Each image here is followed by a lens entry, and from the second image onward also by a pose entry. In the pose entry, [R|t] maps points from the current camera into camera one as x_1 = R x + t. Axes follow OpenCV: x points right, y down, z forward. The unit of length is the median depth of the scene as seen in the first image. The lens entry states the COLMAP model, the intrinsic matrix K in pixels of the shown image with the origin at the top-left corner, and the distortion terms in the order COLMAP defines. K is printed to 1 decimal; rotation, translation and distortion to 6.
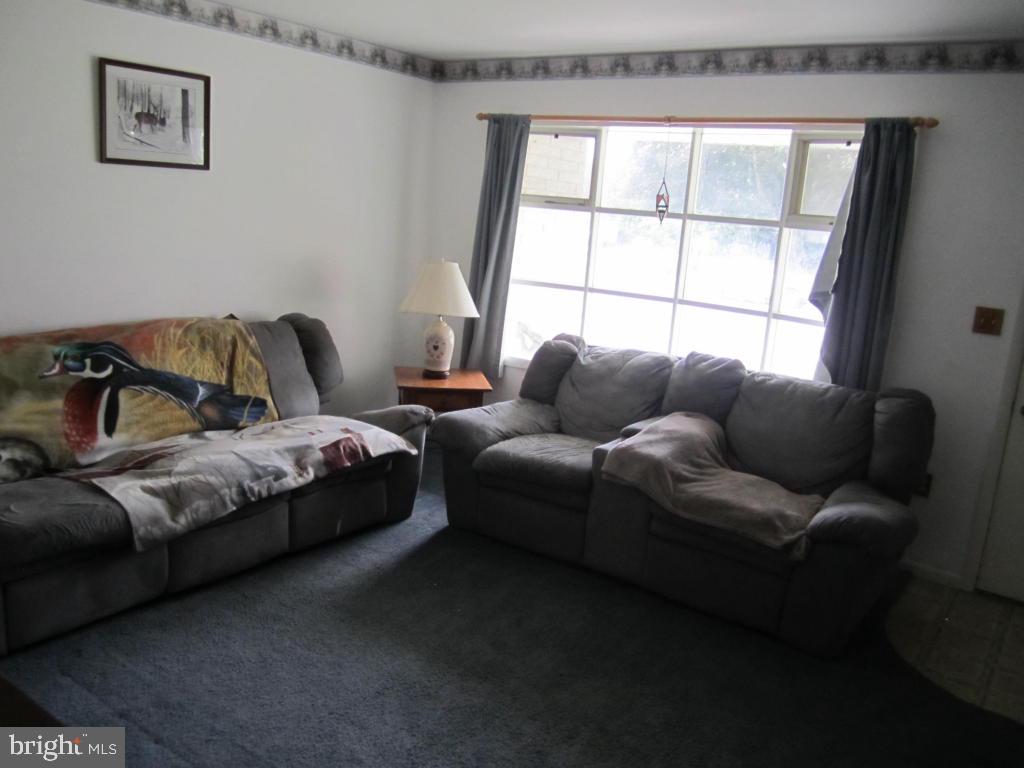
lens RADIAL K [[844.0, 0, 512.0], [0, 844.0, 384.0], [0, 0, 1]] dist [-0.079747, 0.053319]
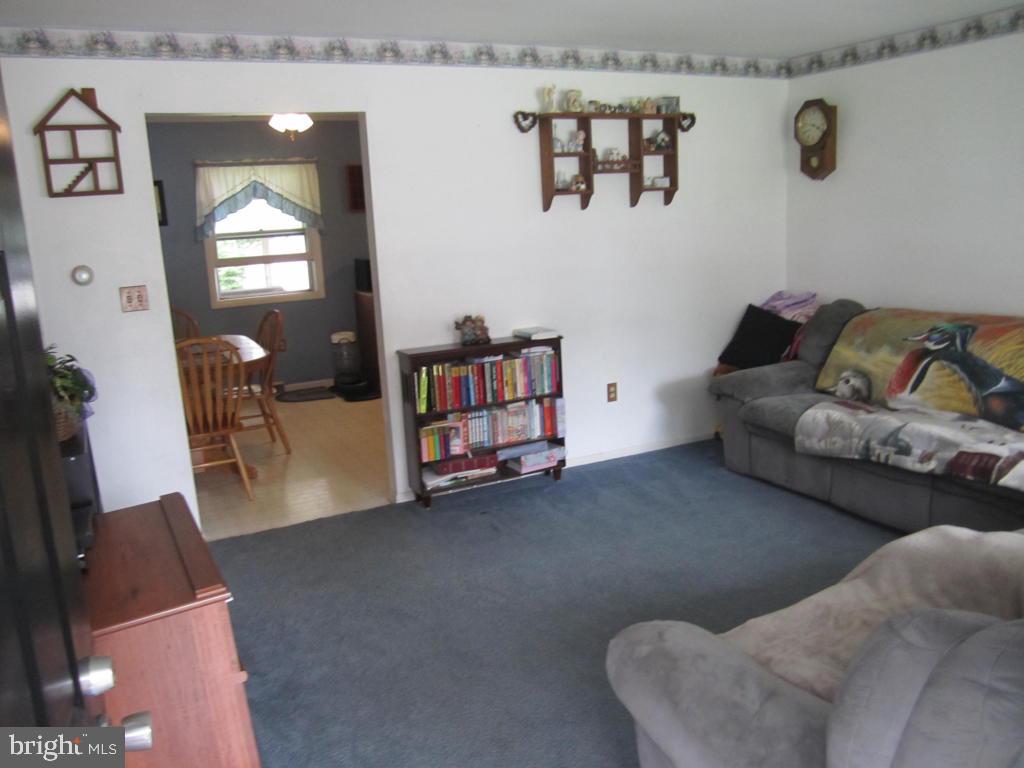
lens RADIAL K [[844.0, 0, 512.0], [0, 844.0, 384.0], [0, 0, 1]] dist [-0.079747, 0.053319]
pose [[-0.452437, 0.130854, -0.882144, 0.800035], [-0.173261, 0.957431, 0.230884, -0.122000], [0.874804, 0.257301, -0.410505, 0.878626]]
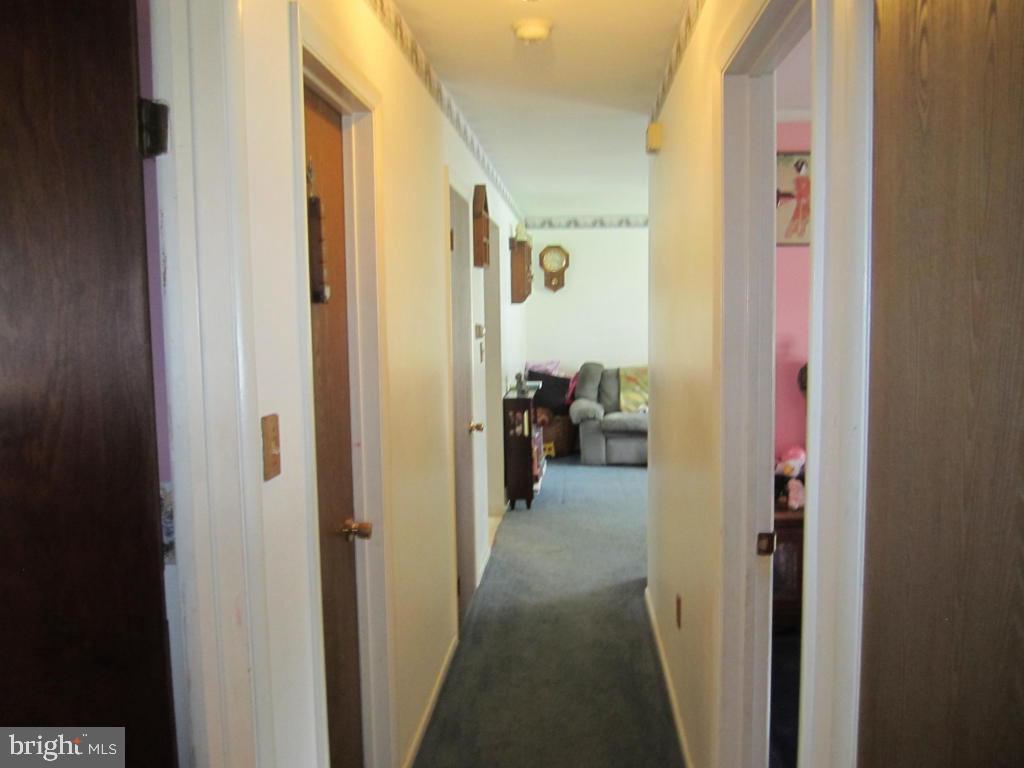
lens RADIAL K [[844.0, 0, 512.0], [0, 844.0, 384.0], [0, 0, 1]] dist [-0.079747, 0.053319]
pose [[0.522264, -0.006180, -0.852761, 1.222080], [-0.126785, 0.988298, -0.084810, 0.245471], [0.843306, 0.152410, 0.515369, -0.589571]]
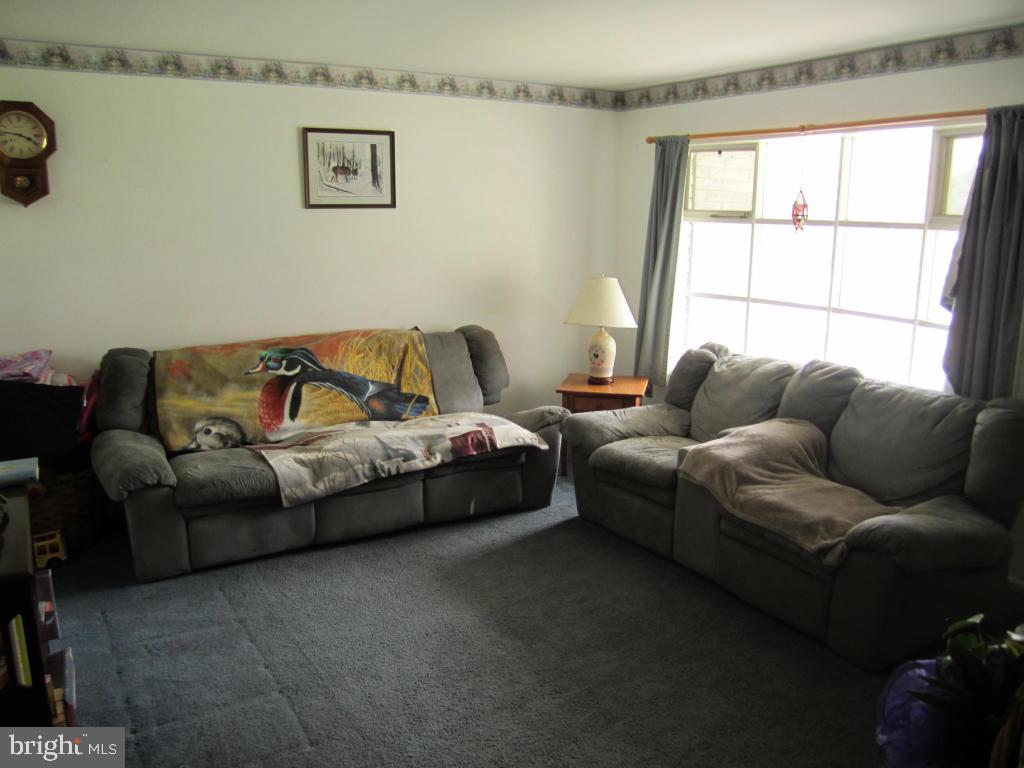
lens RADIAL K [[844.0, 0, 512.0], [0, 844.0, 384.0], [0, 0, 1]] dist [-0.079747, 0.053319]
pose [[0.916351, 0.016833, -0.400023, 0.310572], [-0.024829, 0.999582, -0.014815, 0.015256], [0.399606, 0.023508, 0.916385, -0.053368]]
